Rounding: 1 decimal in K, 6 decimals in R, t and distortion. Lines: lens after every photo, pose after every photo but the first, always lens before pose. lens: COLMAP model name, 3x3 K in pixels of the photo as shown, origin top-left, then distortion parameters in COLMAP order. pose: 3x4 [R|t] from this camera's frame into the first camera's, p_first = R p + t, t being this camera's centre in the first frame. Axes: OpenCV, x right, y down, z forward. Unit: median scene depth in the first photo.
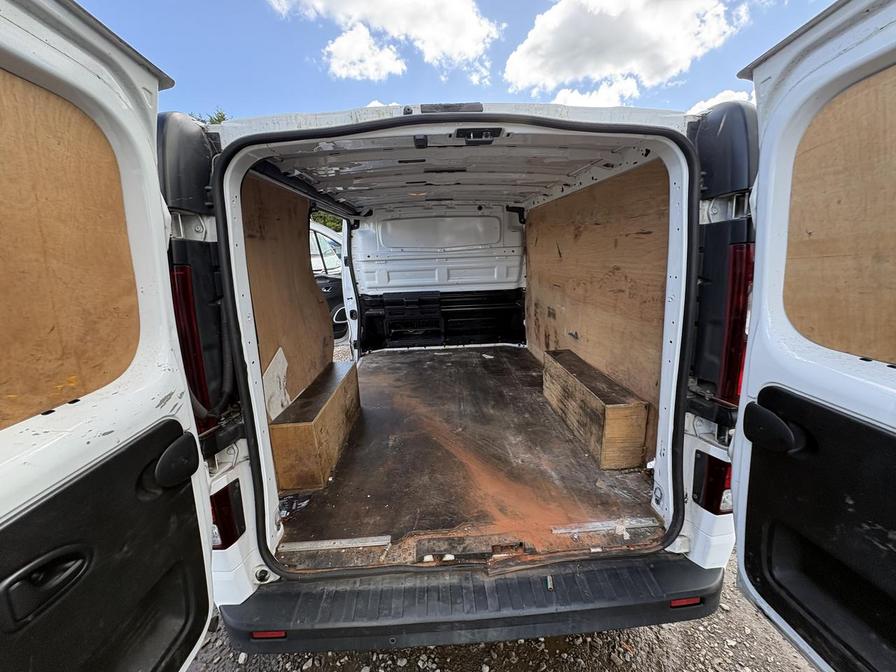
lens RADIAL K [[359.1, 0, 454.0], [0, 359.1, 335.5], [0, 0, 1]] dist [0.003368, 0.000443]
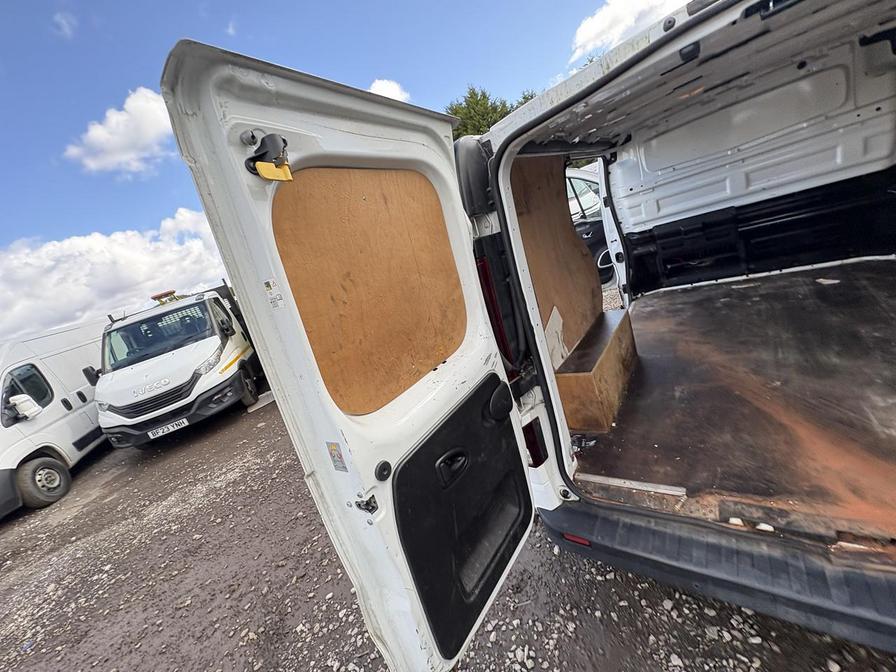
lens RADIAL K [[360.3, 0, 448.0], [0, 360.3, 336.0], [0, 0, 1]] dist [-0.000277, 0.000522]
pose [[0.745176, -0.044270, -0.665396, 0.011907], [0.146549, 0.984274, 0.098635, -0.038885], [0.650566, -0.171014, 0.739945, -0.068261]]
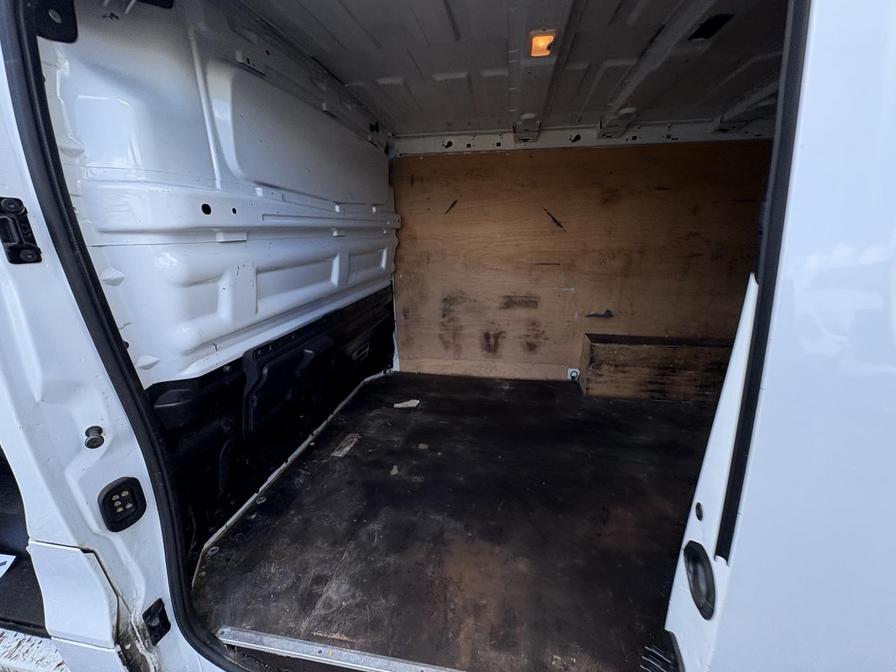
lens RADIAL K [[359.1, 0, 454.0], [0, 359.1, 335.5], [0, 0, 1]] dist [0.003368, 0.000443]
pose [[0.217618, -0.252868, 0.942709, -1.026819], [0.229211, 0.952086, 0.202471, -0.370036], [-0.948738, 0.172018, 0.265151, 1.912570]]
